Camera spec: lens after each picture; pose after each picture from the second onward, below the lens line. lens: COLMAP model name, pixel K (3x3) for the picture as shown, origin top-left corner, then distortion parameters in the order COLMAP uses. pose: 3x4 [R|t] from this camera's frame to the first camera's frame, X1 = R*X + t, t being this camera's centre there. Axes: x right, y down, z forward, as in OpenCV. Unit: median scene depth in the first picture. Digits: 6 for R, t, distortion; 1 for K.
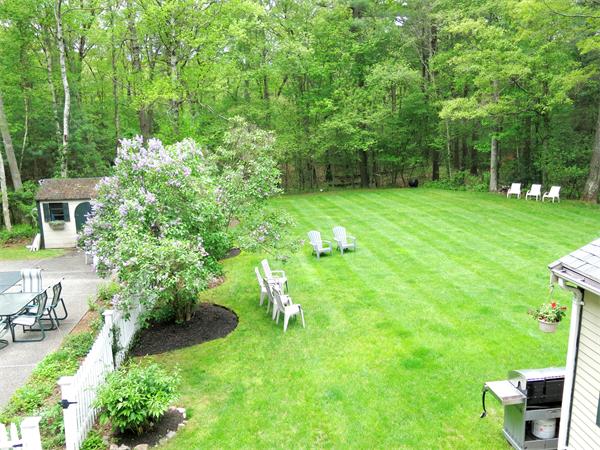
lens RADIAL K [[500.8, 0, 301.7], [0, 500.8, 226.1], [0, 0, 1]] dist [-0.023587, 0.008446]
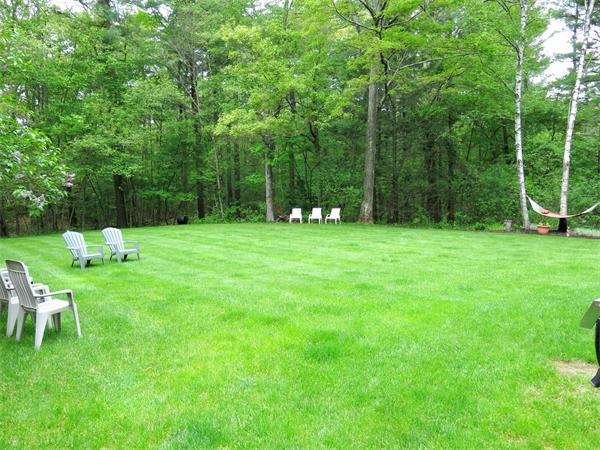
lens RADIAL K [[500.8, 0, 301.7], [0, 500.8, 226.1], [0, 0, 1]] dist [-0.023587, 0.008446]
pose [[0.881417, -0.016219, 0.472060, -0.013016], [0.082691, 0.989274, -0.120410, 0.065648], [-0.465044, 0.145167, 0.873305, 0.172196]]
